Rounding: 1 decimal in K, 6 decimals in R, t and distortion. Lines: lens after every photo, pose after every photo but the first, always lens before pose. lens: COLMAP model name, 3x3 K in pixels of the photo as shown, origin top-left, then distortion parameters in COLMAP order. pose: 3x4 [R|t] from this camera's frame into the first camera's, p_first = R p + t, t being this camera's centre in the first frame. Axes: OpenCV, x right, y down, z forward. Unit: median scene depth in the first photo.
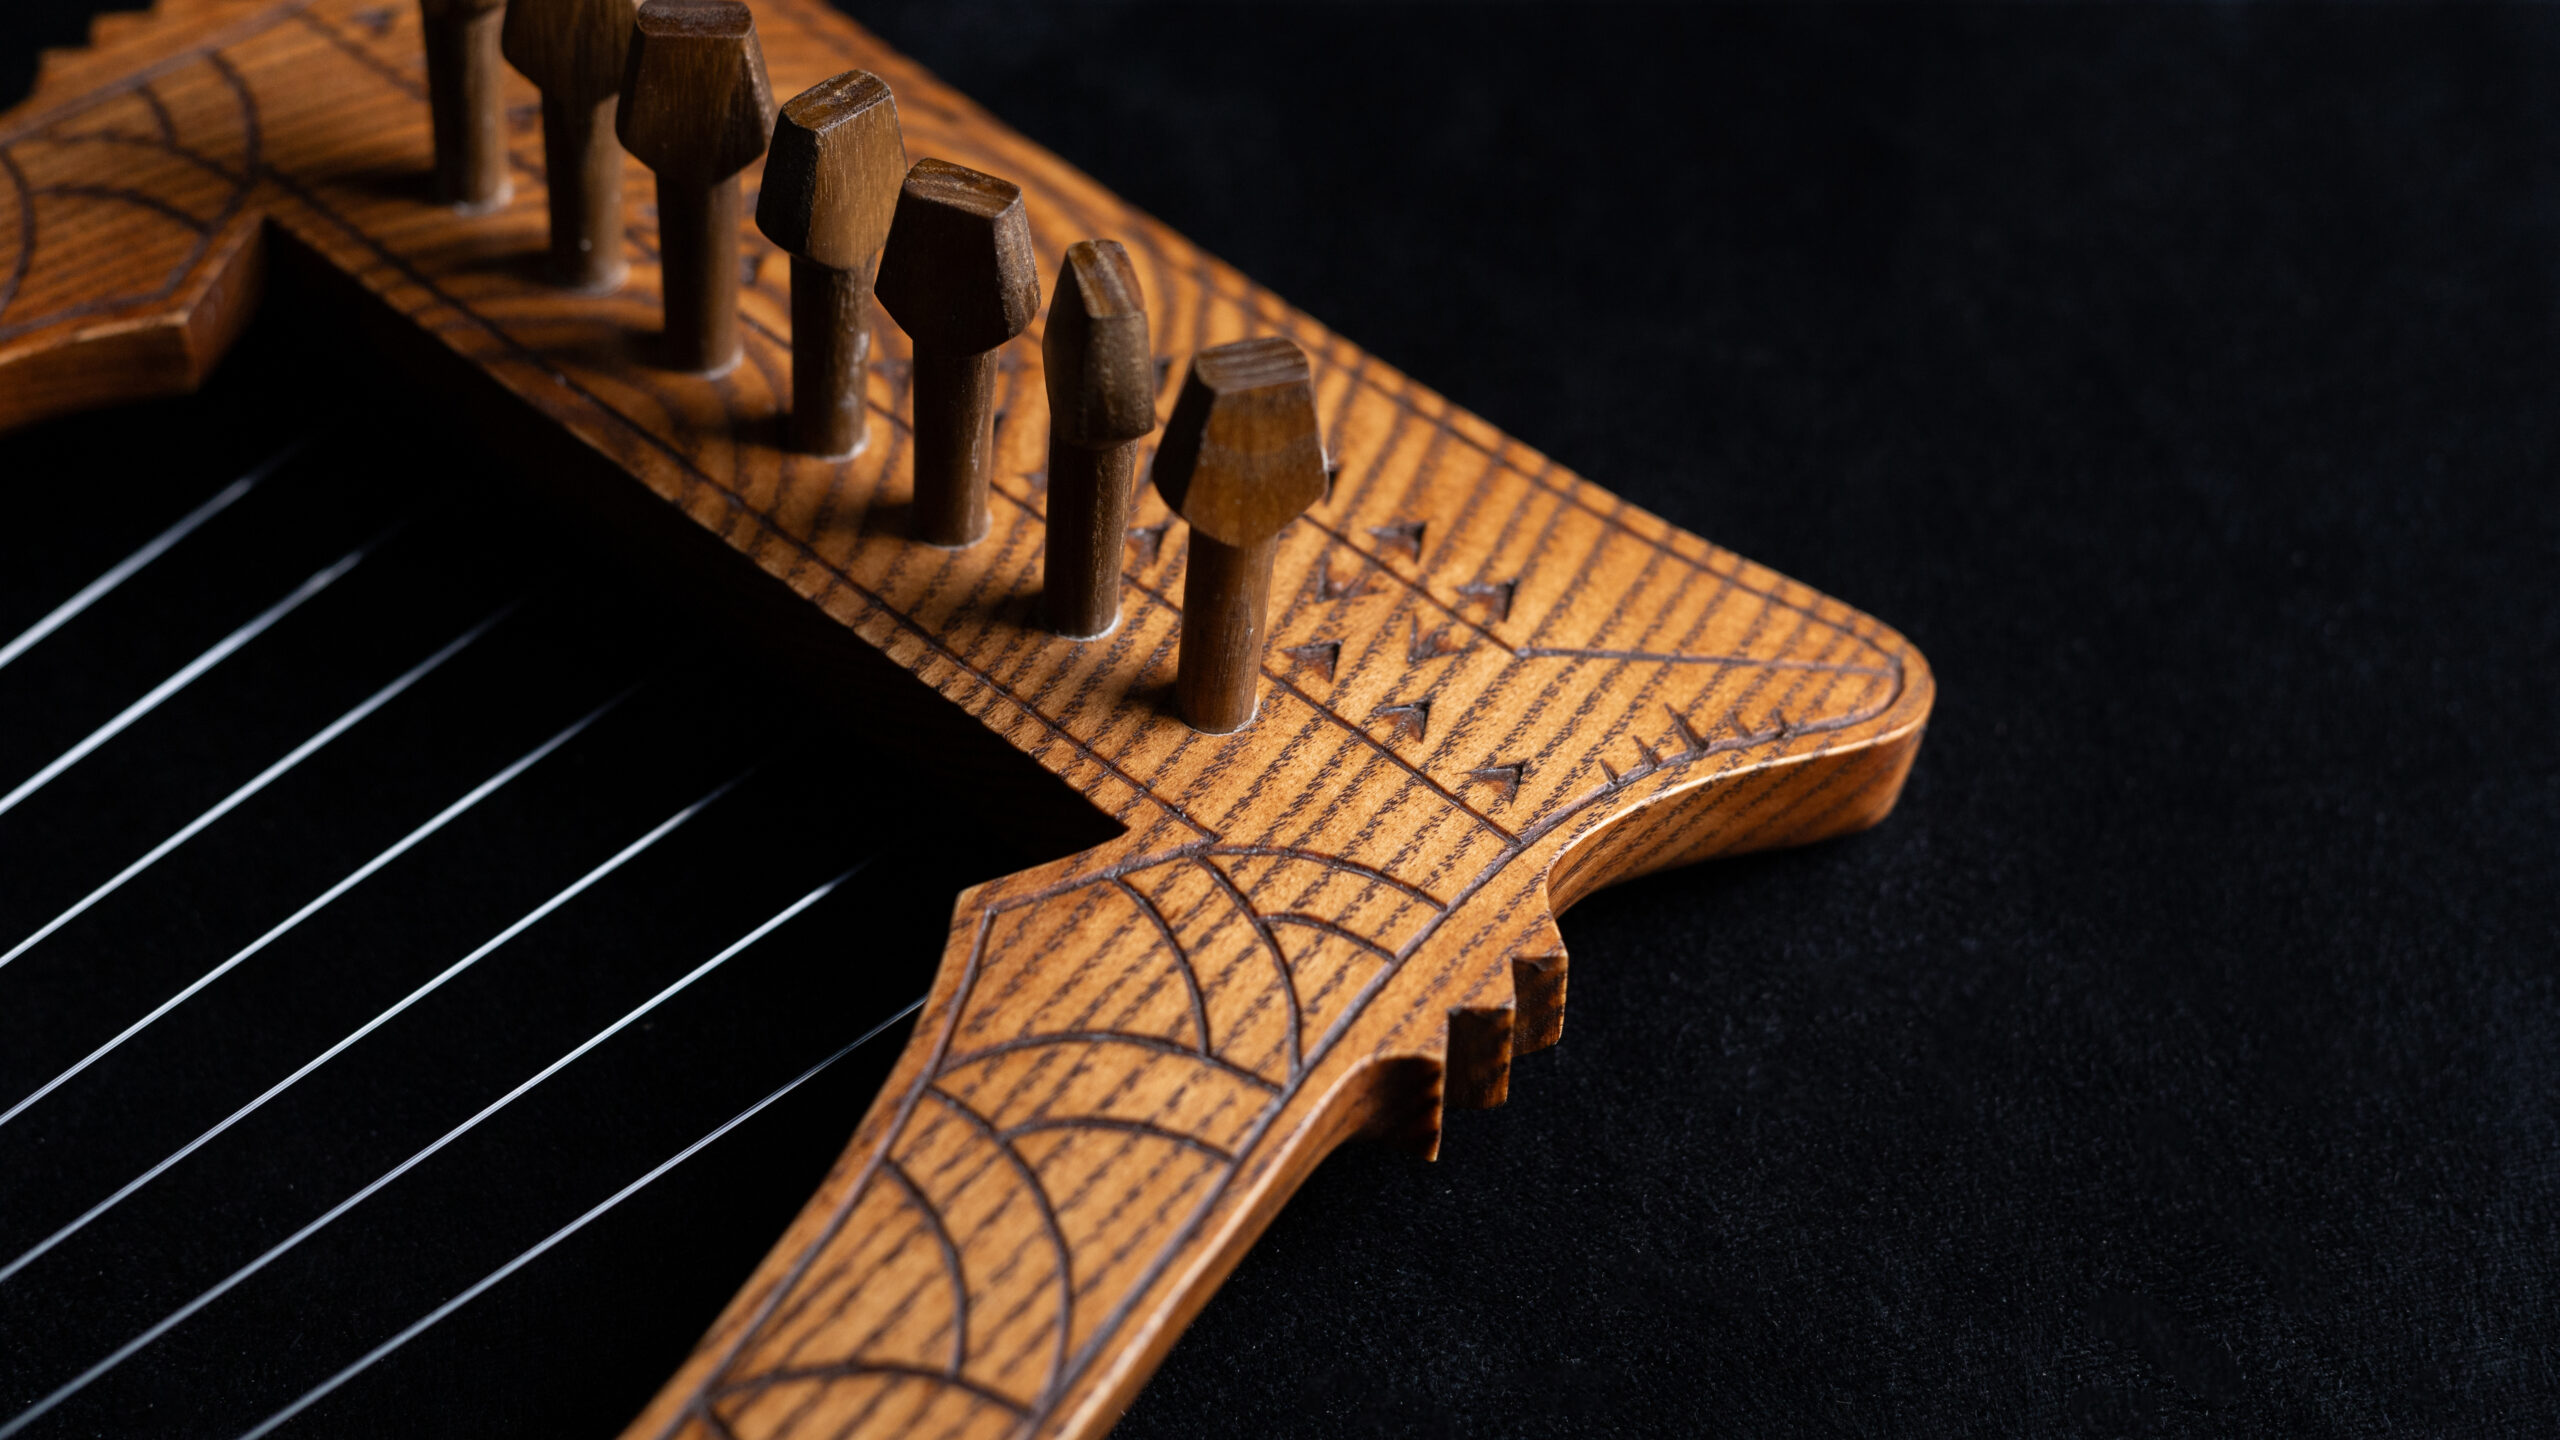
lens RADIAL K [[4102.2, 0, 1280.0], [0, 4102.2, 720.0], [0, 0, 1]] dist [-0.001865, -0.089363]
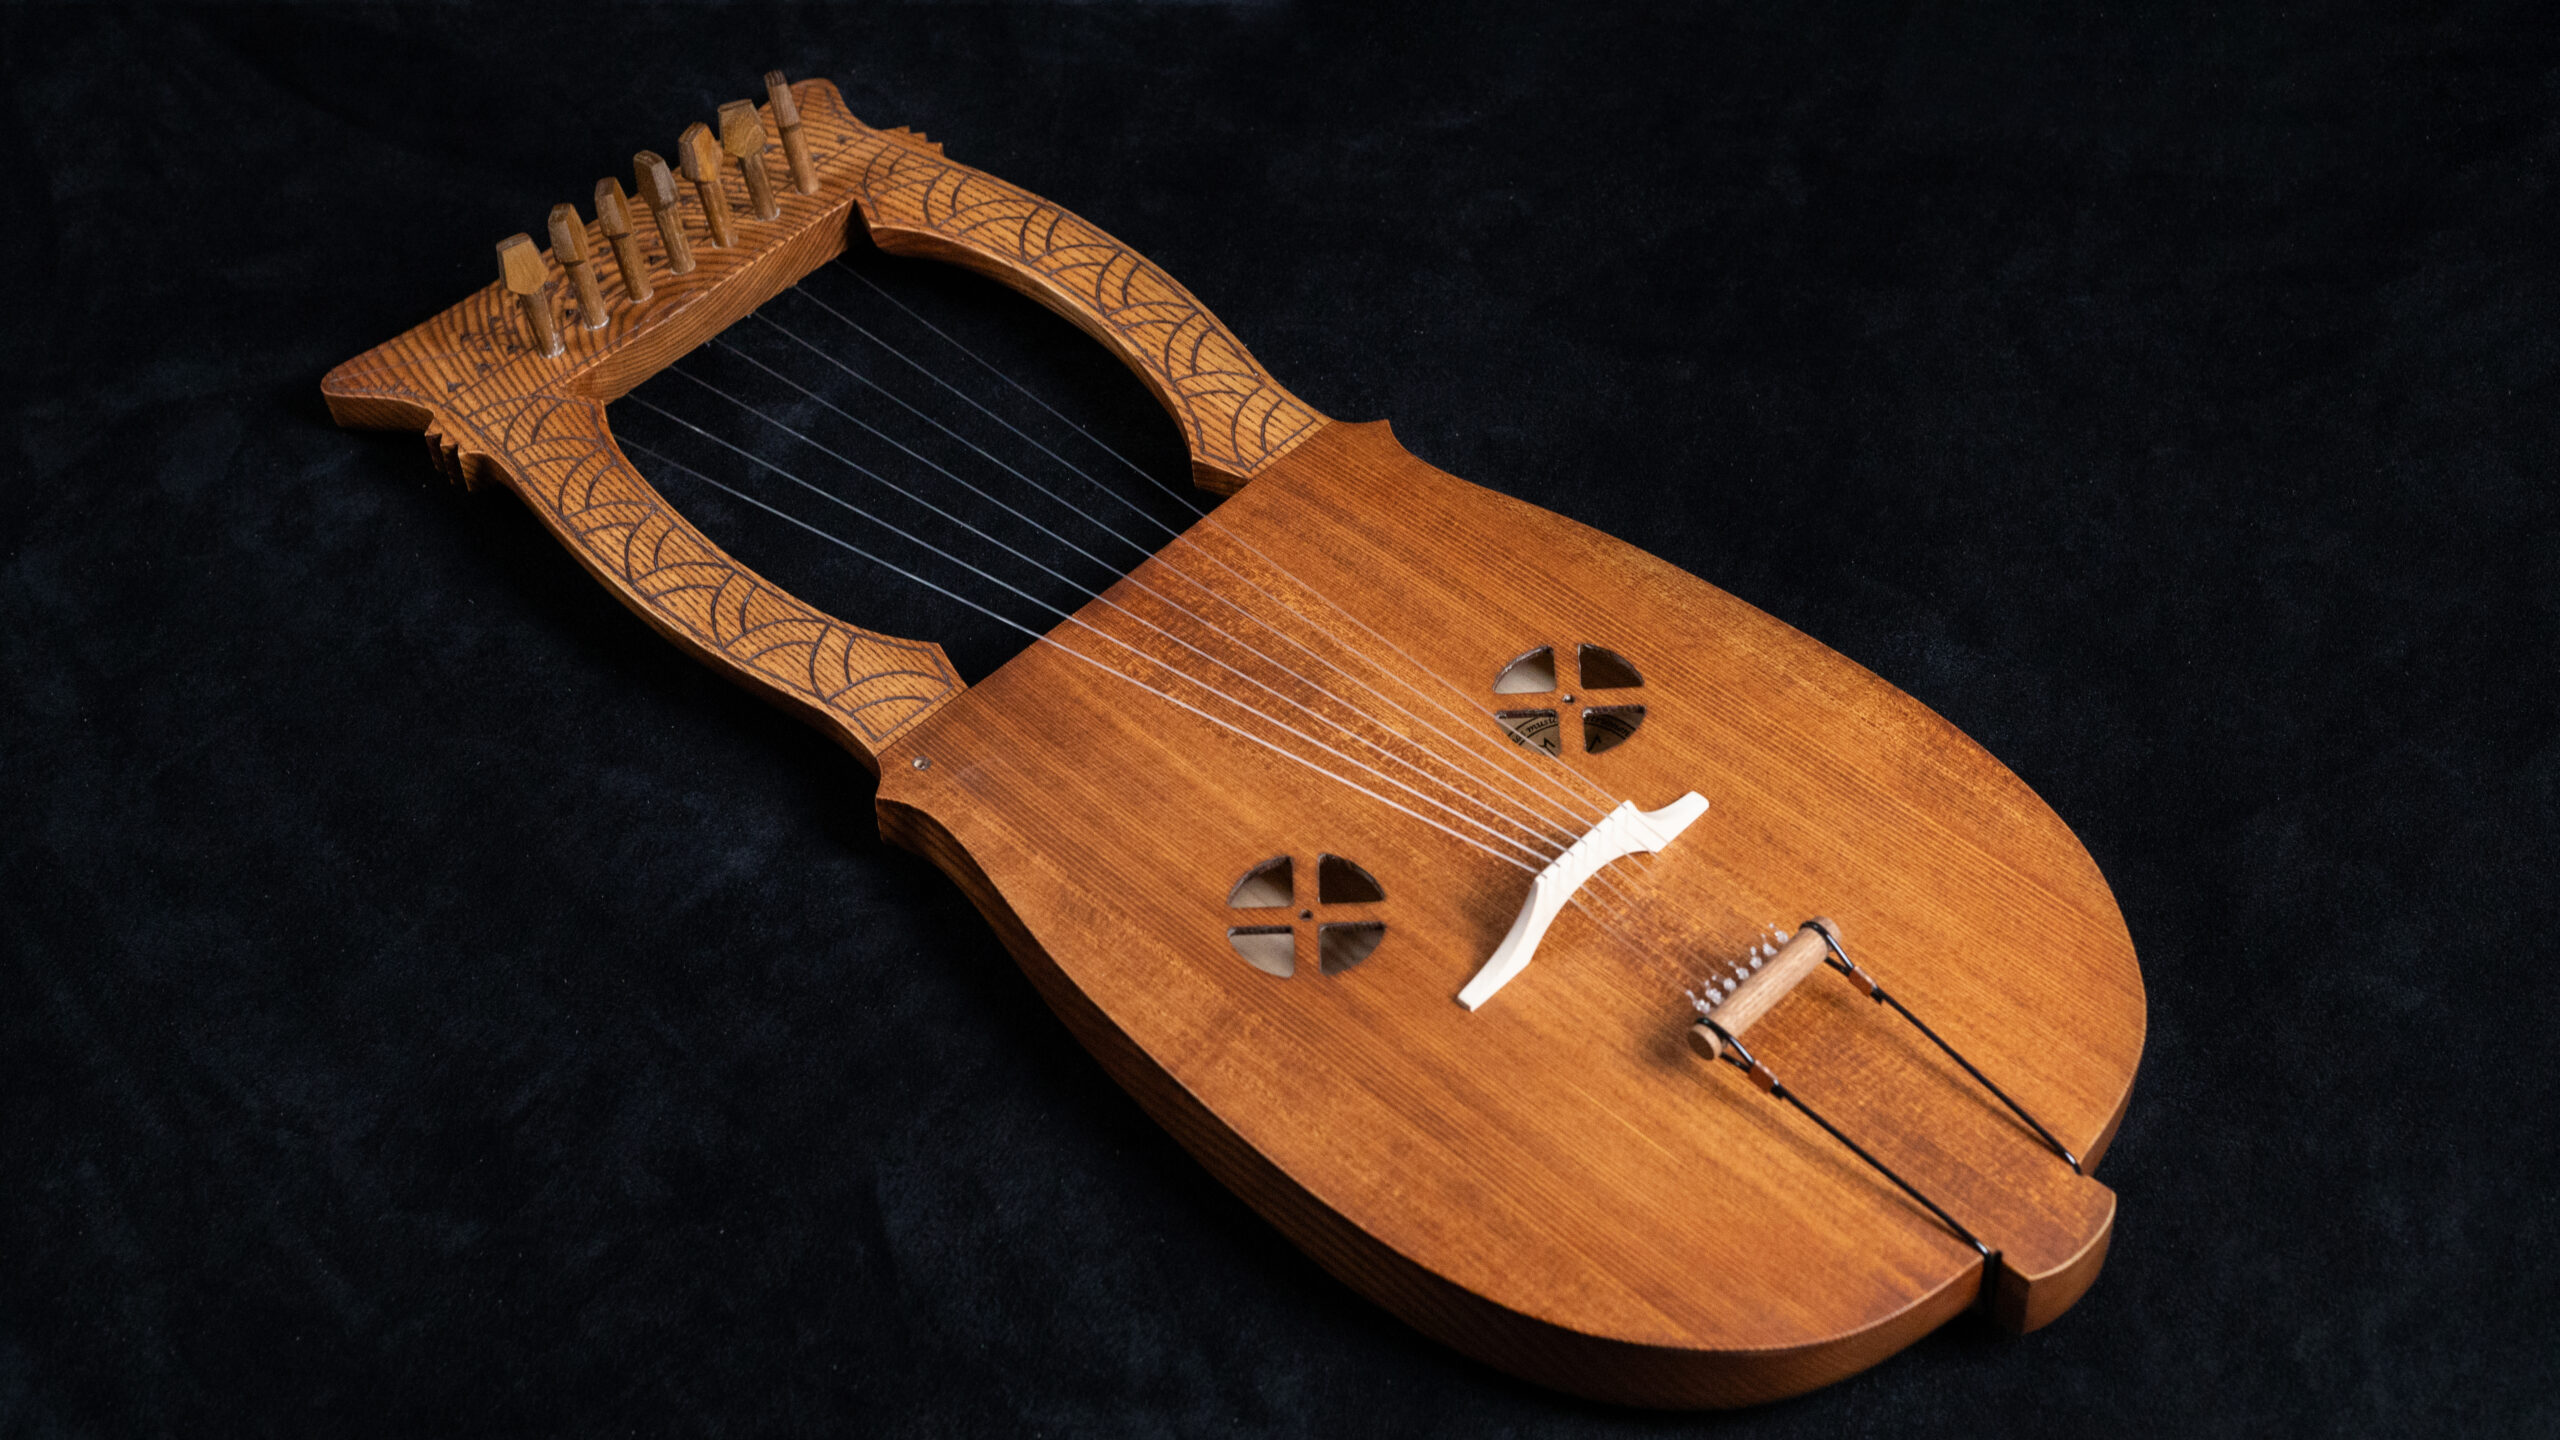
lens RADIAL K [[3886.2, 0, 1277.8], [0, 3886.2, 689.2], [0, 0, 1]] dist [-0.000629, -0.000526]
pose [[0.071573, -0.736941, 0.672157, -2.512832], [0.816646, 0.430211, 0.384717, -0.762607], [-0.572683, 0.521379, 0.632612, -1.073902]]
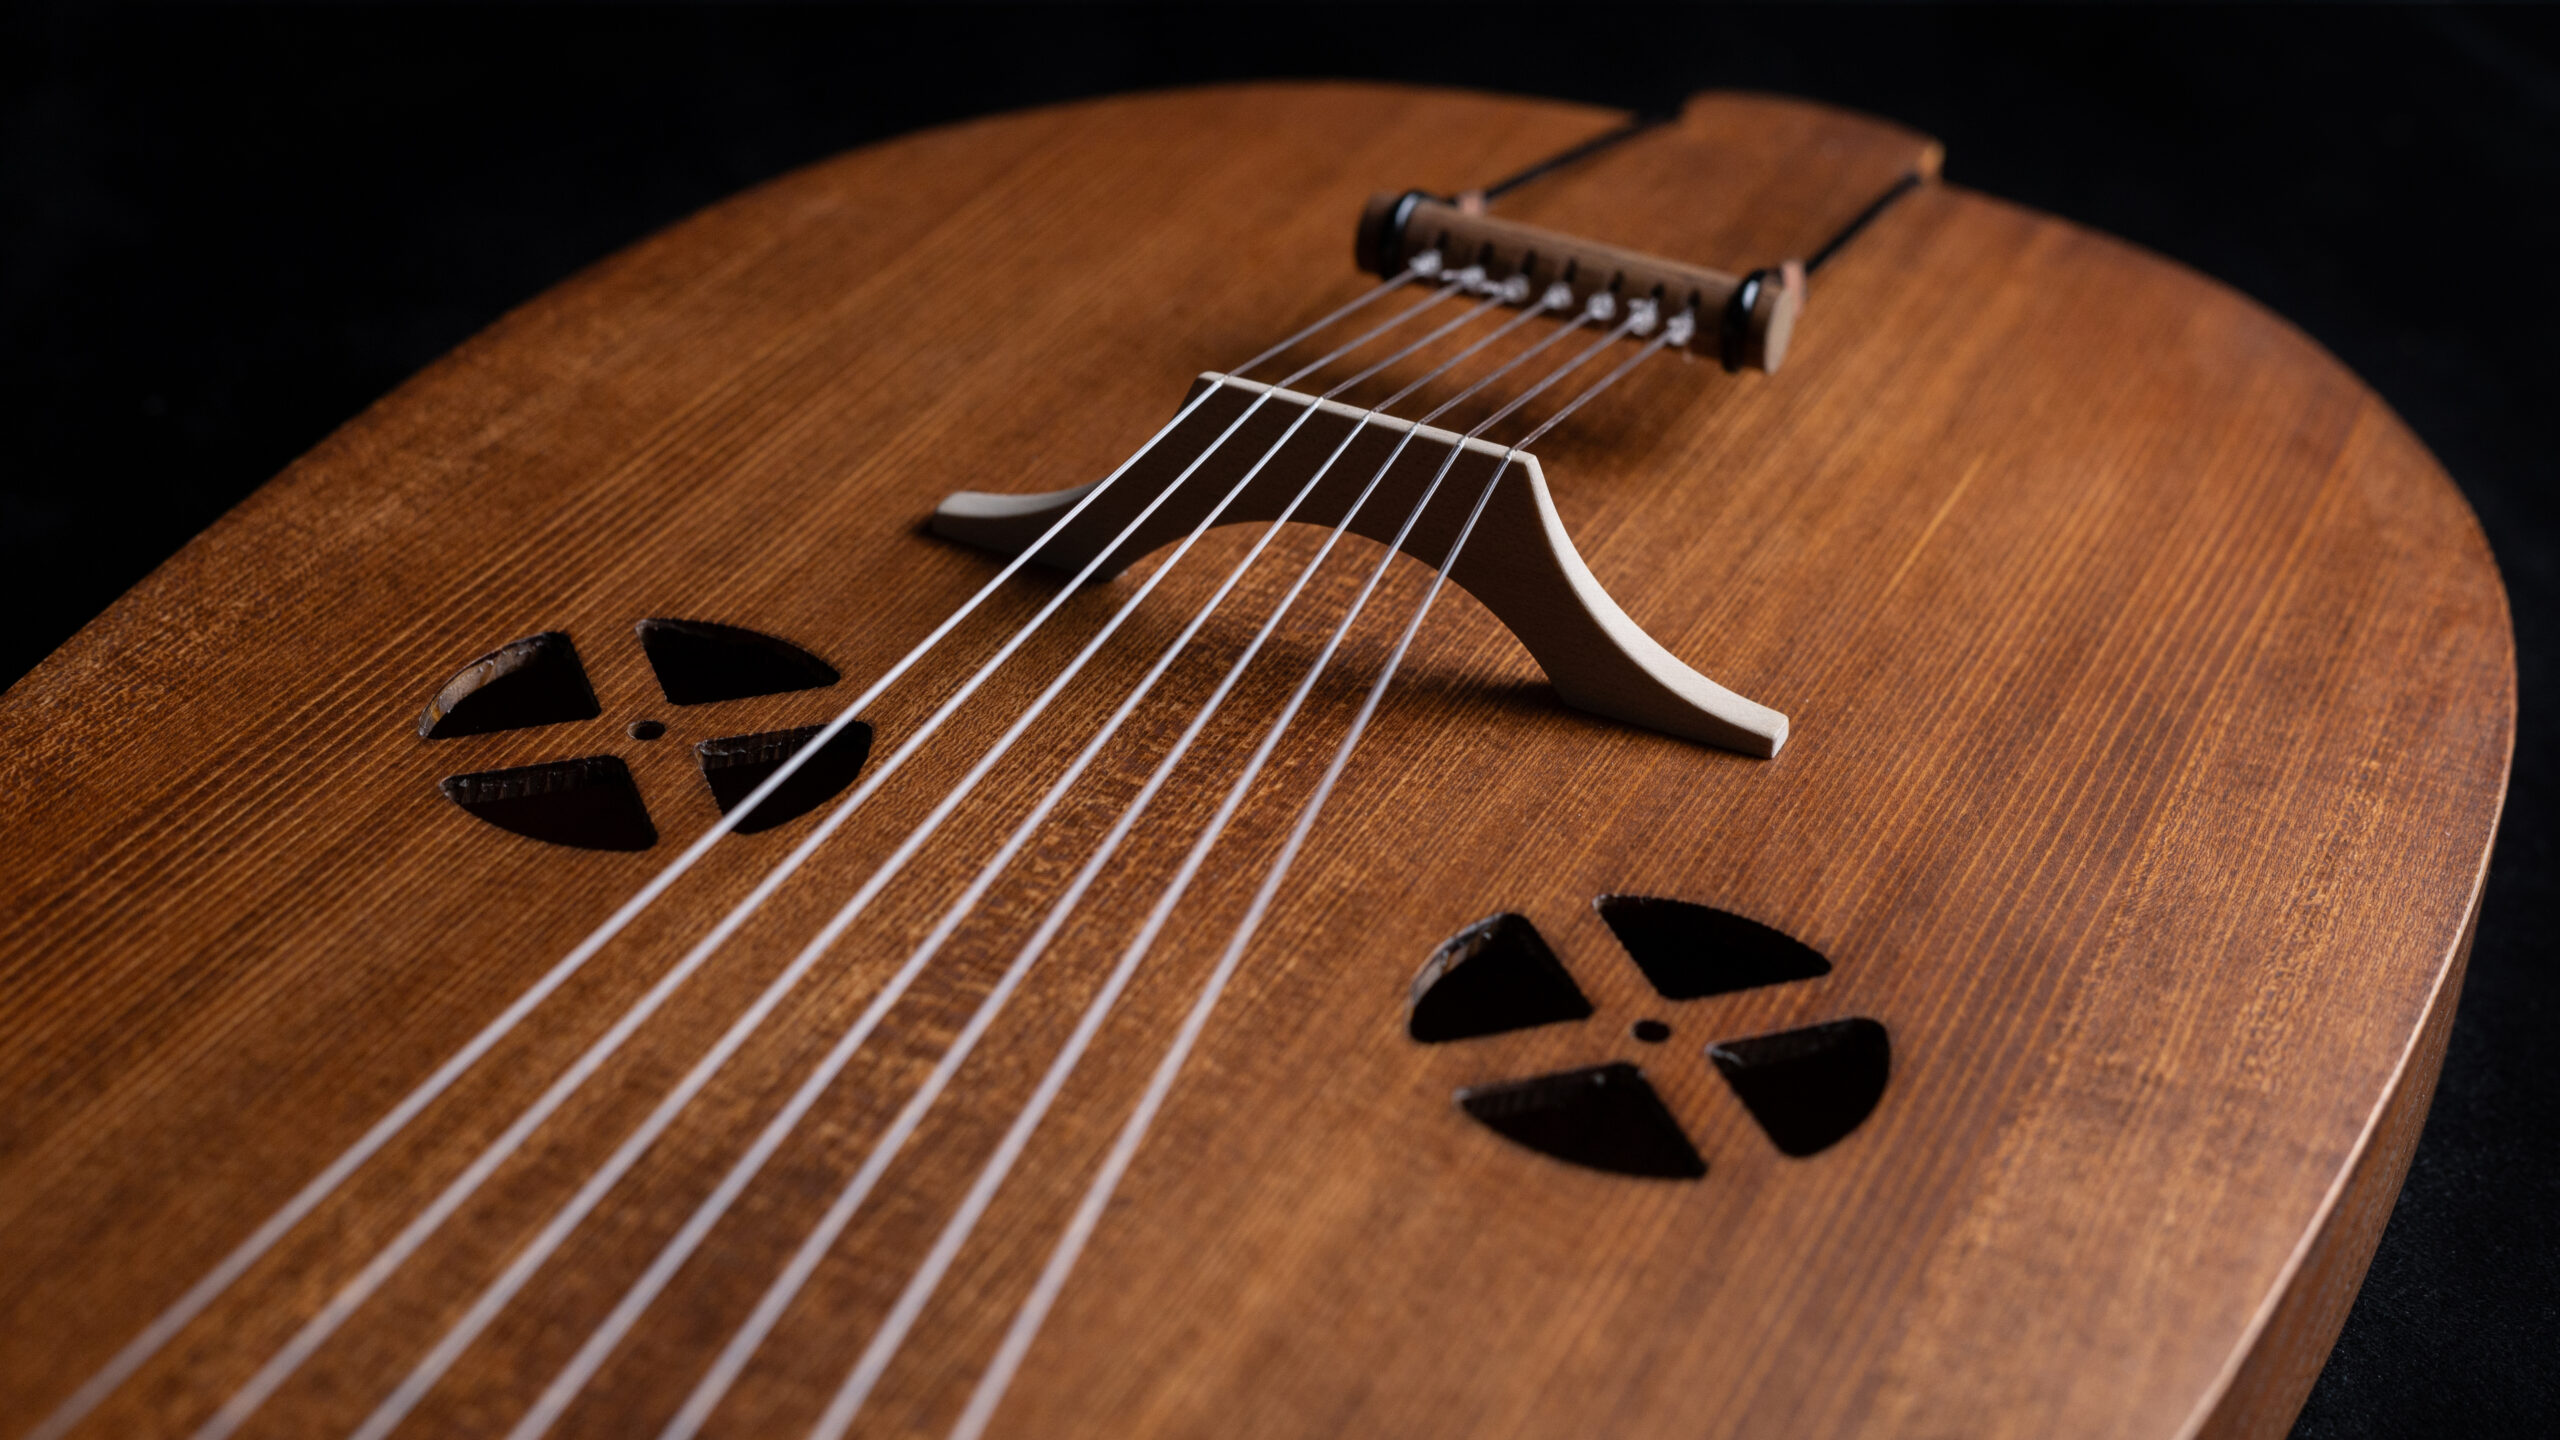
lens RADIAL K [[4102.2, 0, 1280.0], [0, 4102.2, 720.0], [0, 0, 1]] dist [-0.001865, -0.089363]
pose [[-0.954371, 0.083666, -0.286663, -0.447321], [-0.272540, 0.148320, 0.950643, -0.541228], [0.122054, 0.985394, -0.118750, 0.747026]]
